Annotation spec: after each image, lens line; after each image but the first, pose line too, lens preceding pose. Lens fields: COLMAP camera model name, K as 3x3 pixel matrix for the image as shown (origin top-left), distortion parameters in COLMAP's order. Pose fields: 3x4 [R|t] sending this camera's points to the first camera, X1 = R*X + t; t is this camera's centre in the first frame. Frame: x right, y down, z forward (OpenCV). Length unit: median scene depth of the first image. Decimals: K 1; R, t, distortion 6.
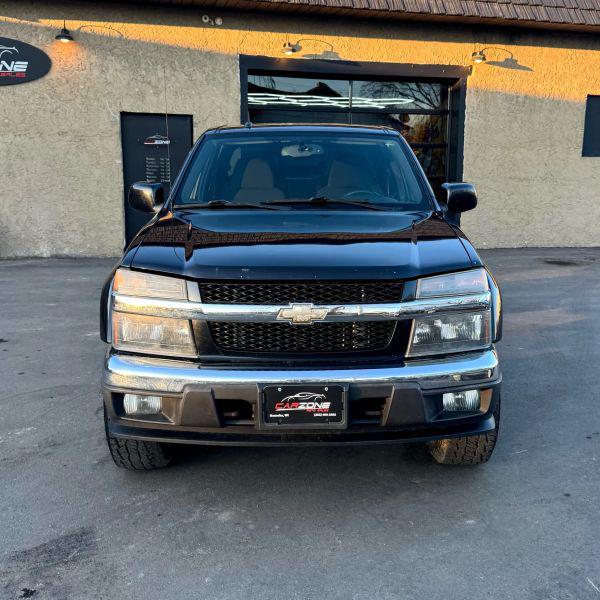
lens RADIAL K [[779.4, 0, 300.7], [0, 779.4, 272.9], [0, 0, 1]] dist [0.203227, -0.475763]
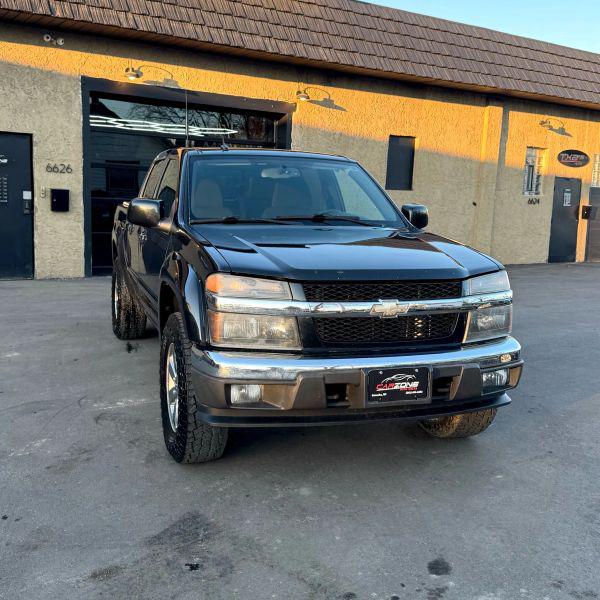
lens RADIAL K [[779.4, 0, 300.7], [0, 779.4, 272.9], [0, 0, 1]] dist [0.203227, -0.475763]
pose [[0.951683, -0.008610, 0.306960, -0.457384], [0.019568, 0.999276, -0.032639, 0.031495], [-0.306457, 0.037069, 0.951162, -0.087156]]
